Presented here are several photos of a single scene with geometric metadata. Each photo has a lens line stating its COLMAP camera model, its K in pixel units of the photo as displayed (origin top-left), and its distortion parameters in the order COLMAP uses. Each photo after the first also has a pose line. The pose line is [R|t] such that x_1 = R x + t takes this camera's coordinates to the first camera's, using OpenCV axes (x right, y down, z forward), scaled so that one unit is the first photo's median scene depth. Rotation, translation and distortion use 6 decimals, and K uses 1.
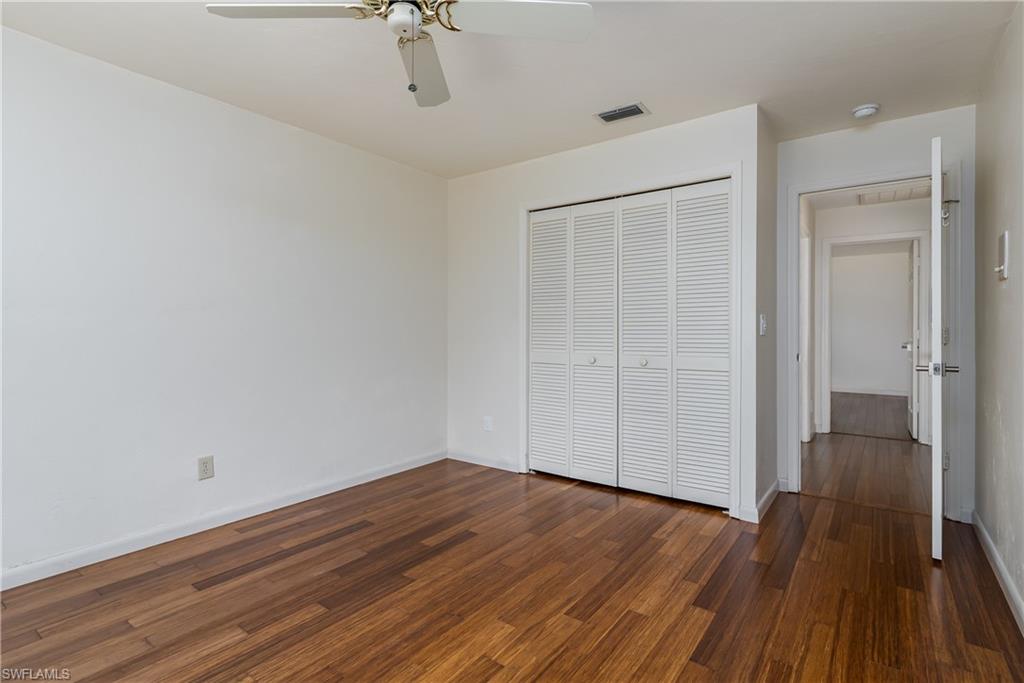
lens RADIAL K [[499.6, 0, 515.5], [0, 499.6, 325.1], [0, 0, 1]] dist [0.000360, -0.000115]
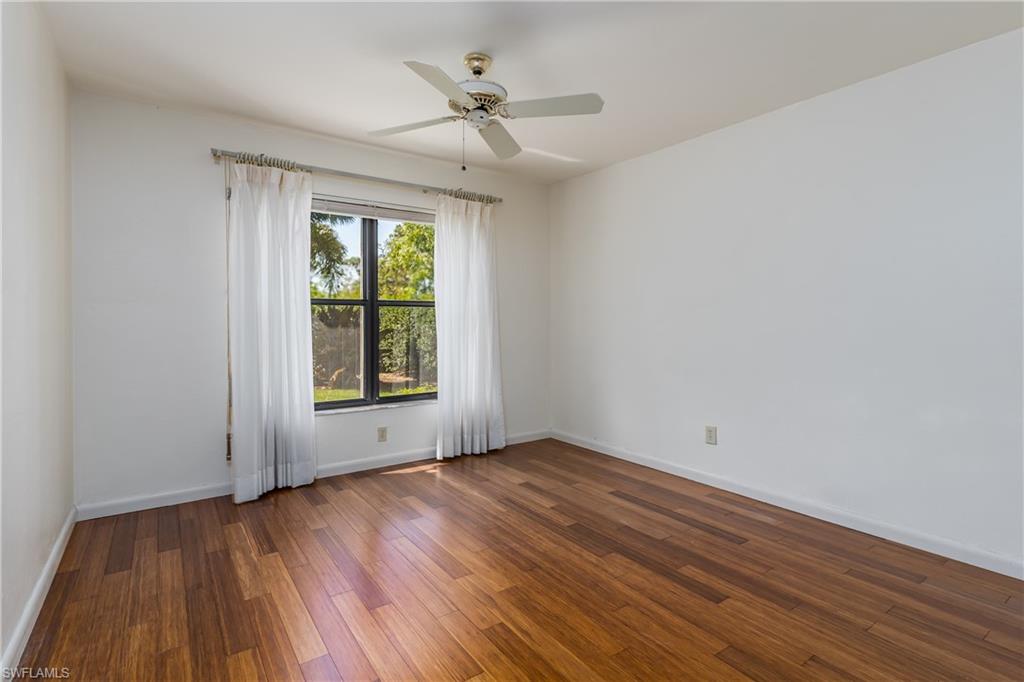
lens RADIAL K [[499.6, 0, 515.5], [0, 499.6, 324.6], [0, 0, 1]] dist [0.000360, -0.000115]
pose [[-0.315426, 0.007657, -0.948919, 0.858379], [0.005558, 0.999965, 0.006221, 0.003892], [0.948934, -0.003312, -0.315458, 1.151290]]
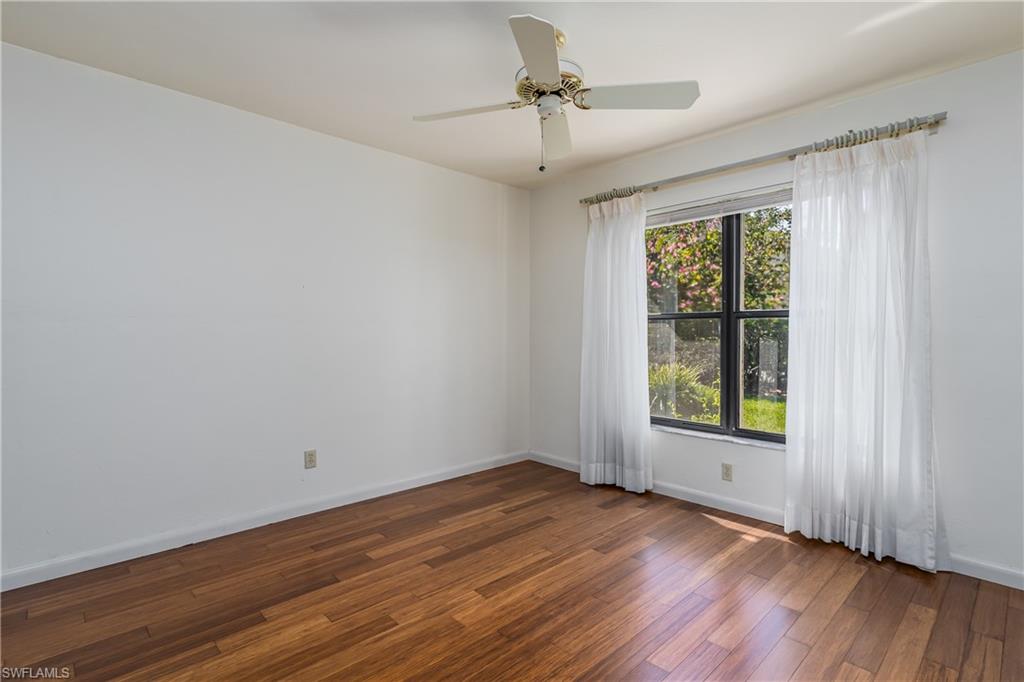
lens RADIAL K [[493.6, 0, 508.9], [0, 493.6, 335.9], [0, 0, 1]] dist [-0.004620, -0.001018]
pose [[-0.983479, -0.005553, 0.180936, -0.255948], [-0.005047, 0.999982, 0.003260, -0.002782], [-0.180951, 0.002293, -0.983489, 1.673174]]
